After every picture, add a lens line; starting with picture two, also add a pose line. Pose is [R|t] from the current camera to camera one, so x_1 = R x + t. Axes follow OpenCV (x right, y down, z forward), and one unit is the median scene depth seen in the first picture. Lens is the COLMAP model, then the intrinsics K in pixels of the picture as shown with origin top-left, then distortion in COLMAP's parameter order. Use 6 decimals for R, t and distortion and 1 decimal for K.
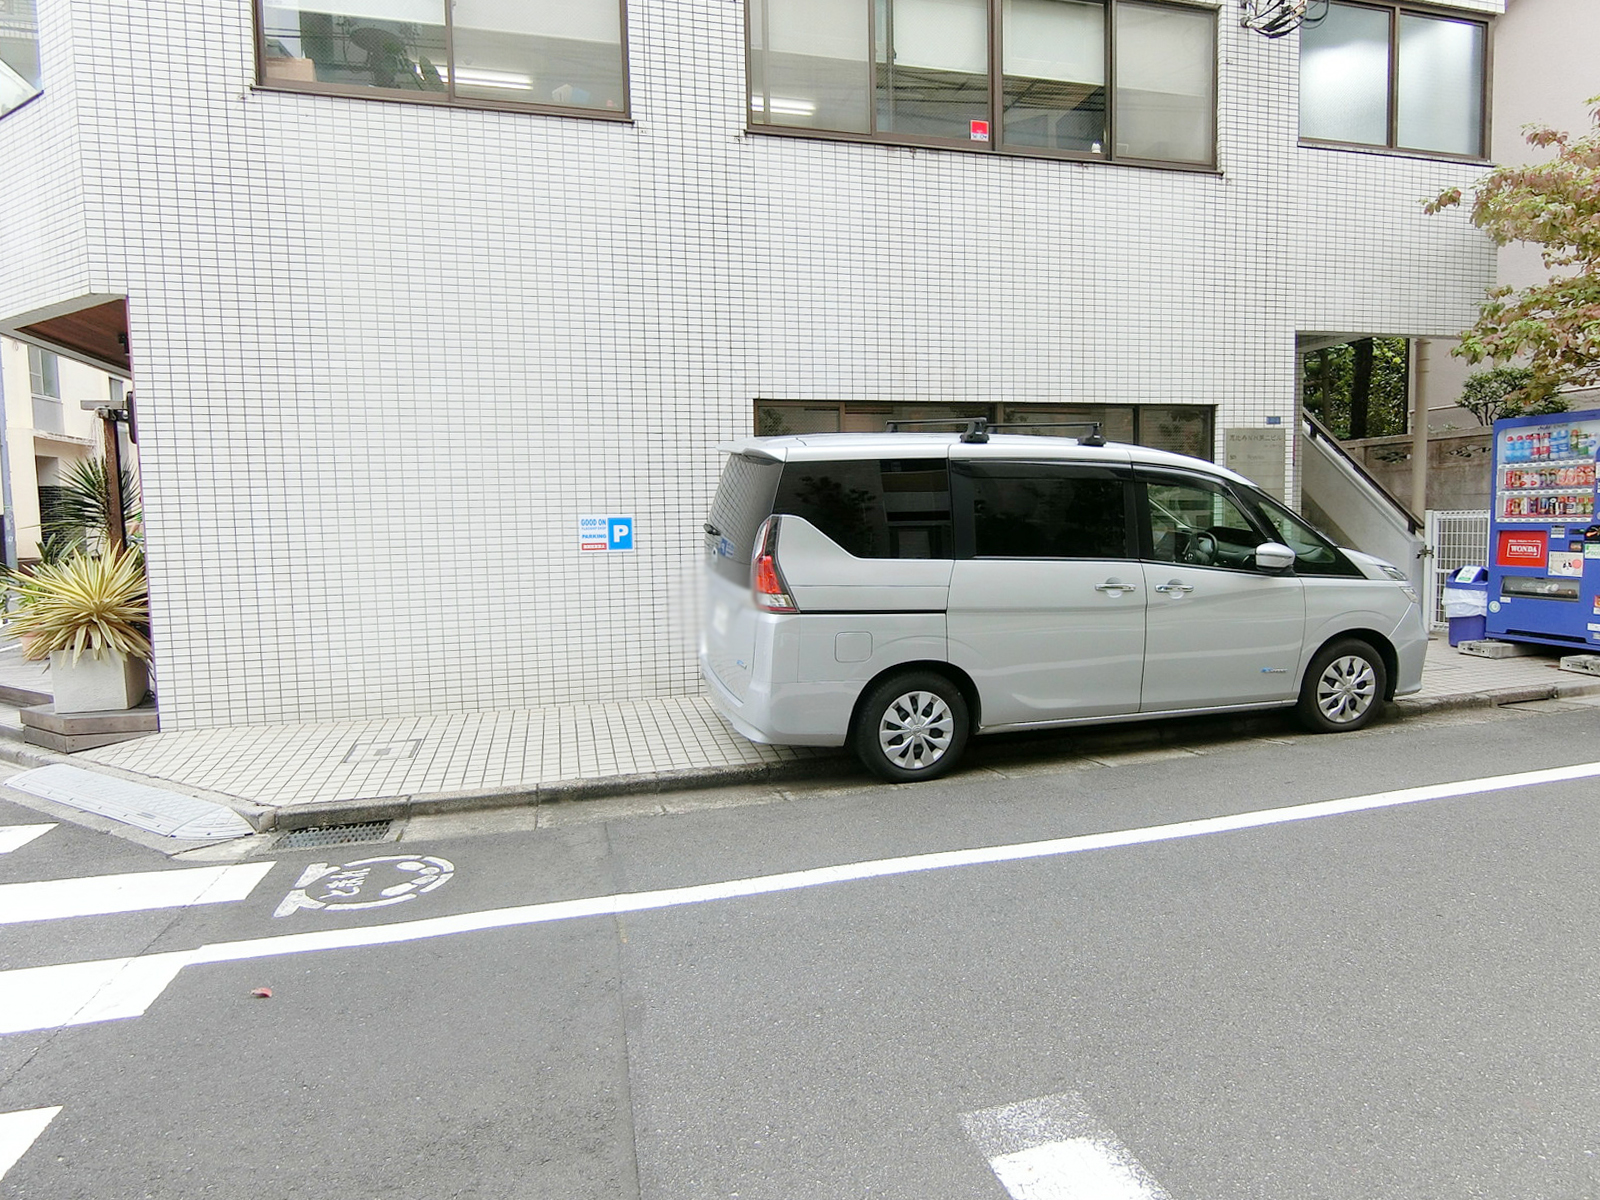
lens RADIAL K [[911.3, 0, 832.9], [0, 911.3, 599.3], [0, 0, 1]] dist [-0.003578, -0.000867]
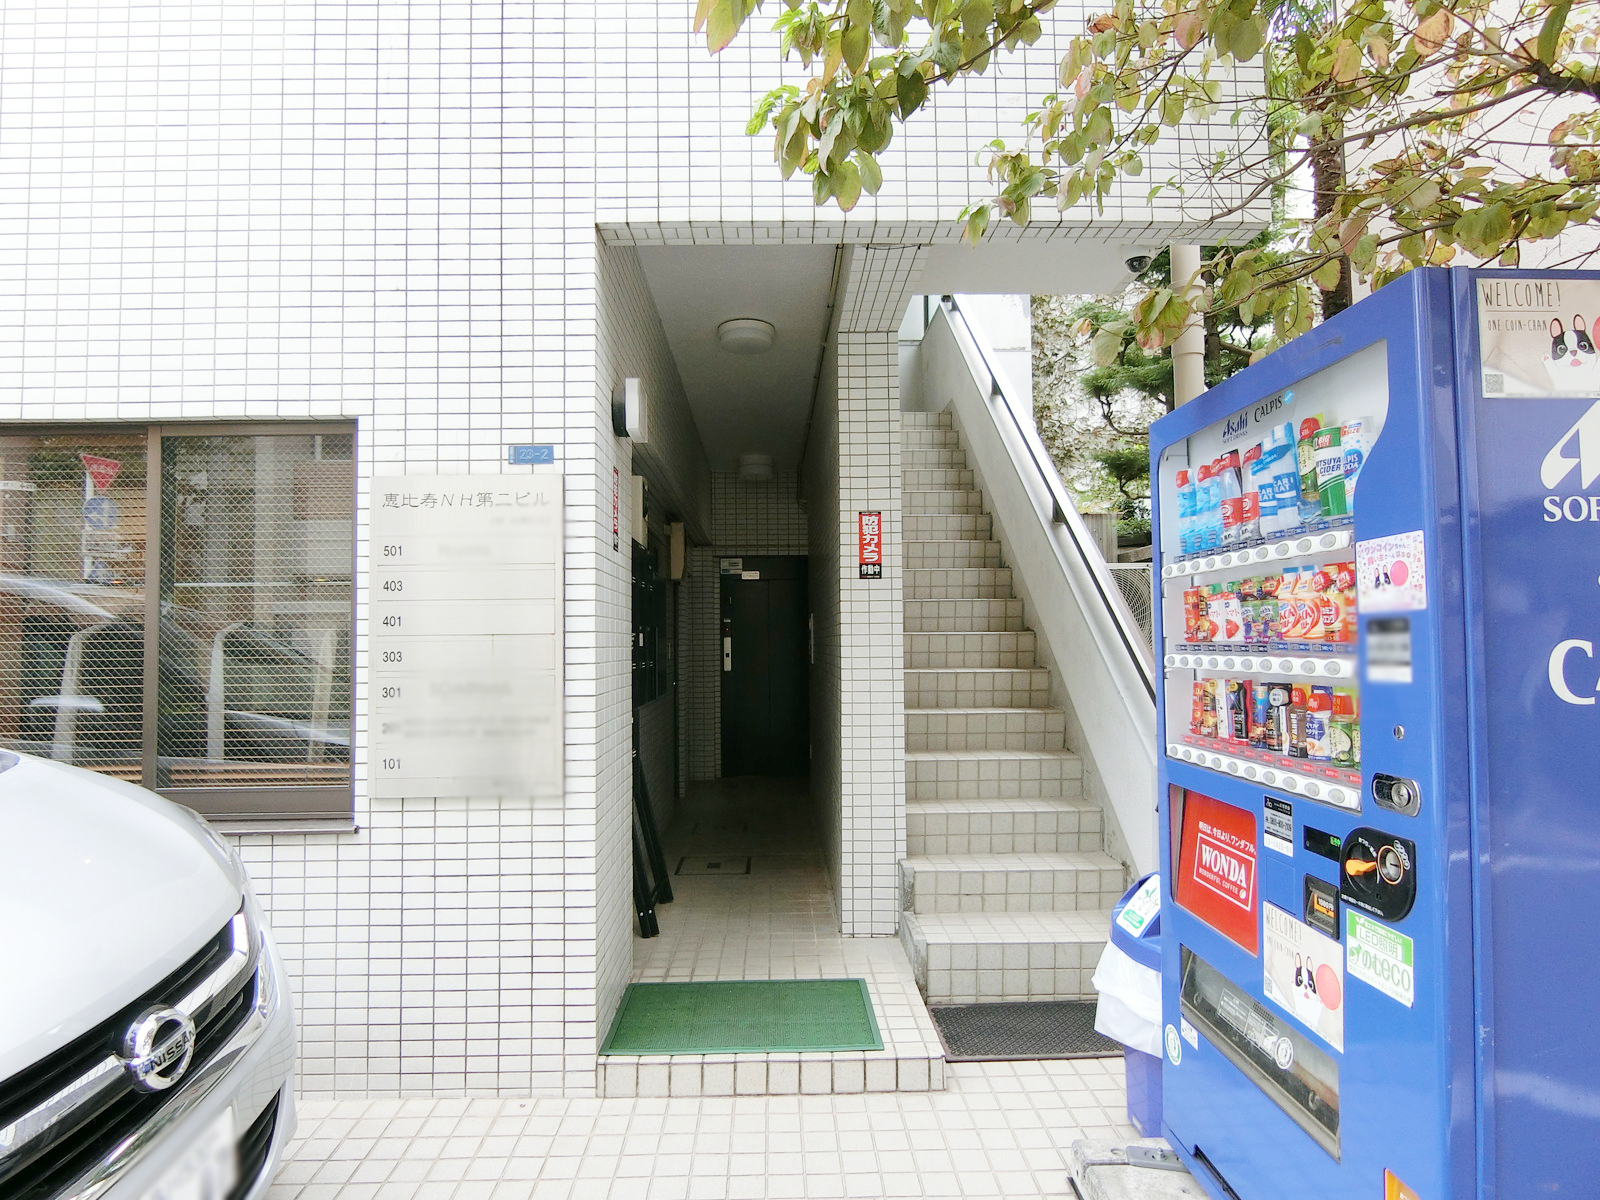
lens RADIAL K [[911.3, 0, 785.3], [0, 911.3, 606.5], [0, 0, 1]] dist [-0.003578, -0.000867]
pose [[0.965873, 0.003719, -0.258990, 0.672264], [-0.035763, 0.992235, -0.119128, -0.091369], [0.256536, 0.124324, 0.958506, 0.662331]]
